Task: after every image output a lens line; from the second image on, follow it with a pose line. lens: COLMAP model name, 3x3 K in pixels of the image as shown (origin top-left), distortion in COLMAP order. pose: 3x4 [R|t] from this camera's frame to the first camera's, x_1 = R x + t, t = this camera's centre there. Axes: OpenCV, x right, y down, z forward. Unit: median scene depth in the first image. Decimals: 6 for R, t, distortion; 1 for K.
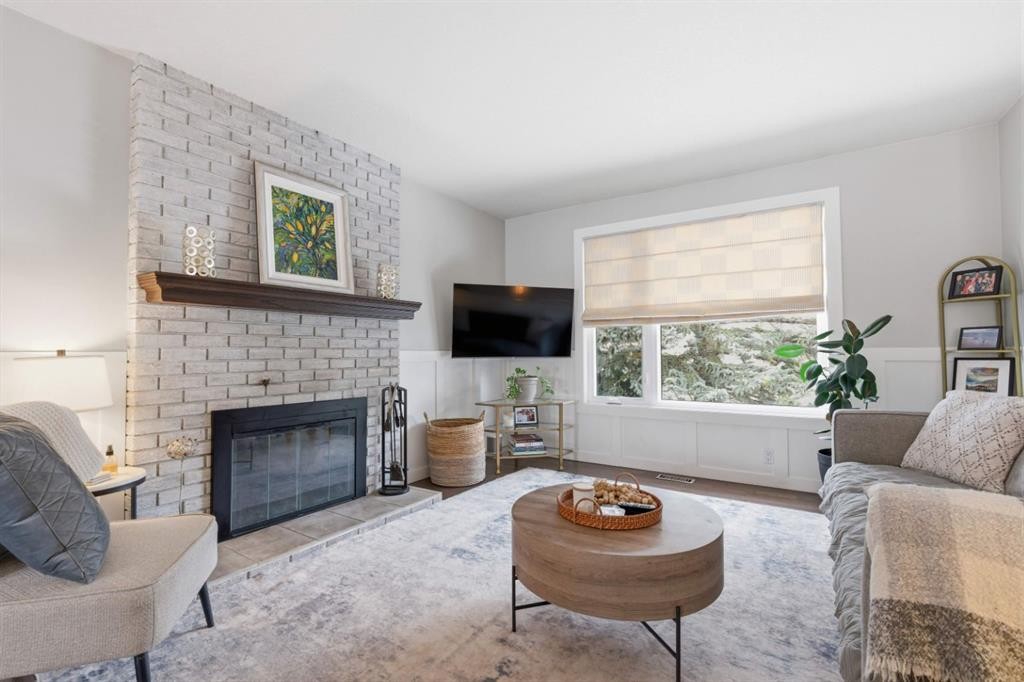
lens RADIAL K [[451.9, 0, 513.0], [0, 451.9, 339.1], [0, 0, 1]] dist [-0.008768, 0.000806]
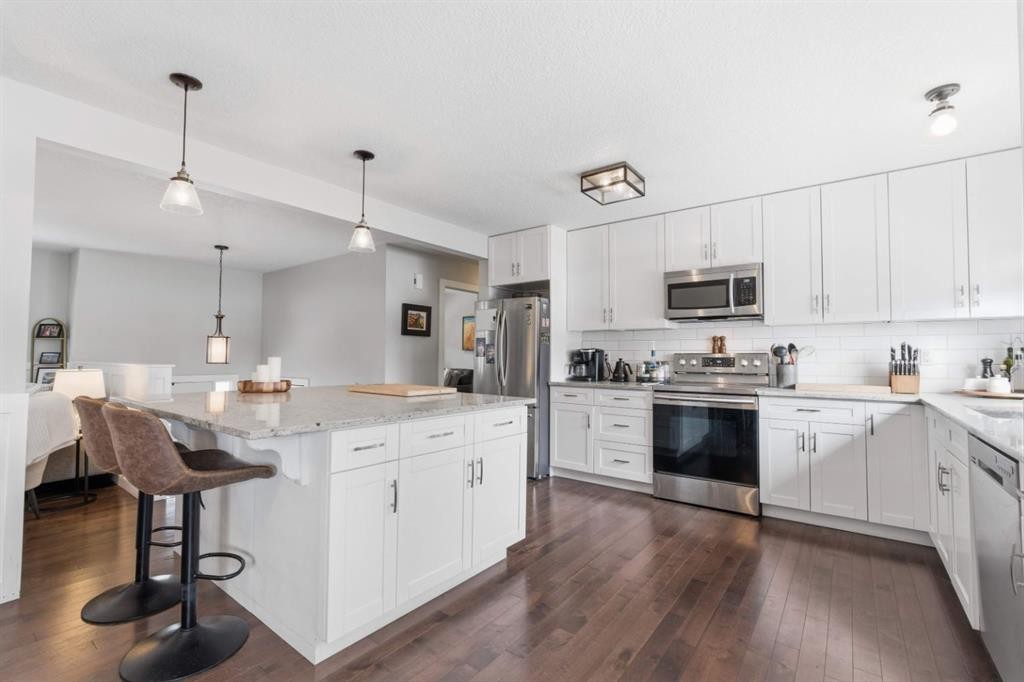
lens RADIAL K [[451.9, 0, 513.0], [0, 451.9, 339.1], [0, 0, 1]] dist [-0.008768, 0.000806]
pose [[0.058972, 0.047163, 0.997145, -0.731672], [-0.032343, 0.998449, -0.045312, -0.053390], [-0.997736, -0.029579, 0.060406, -1.024095]]
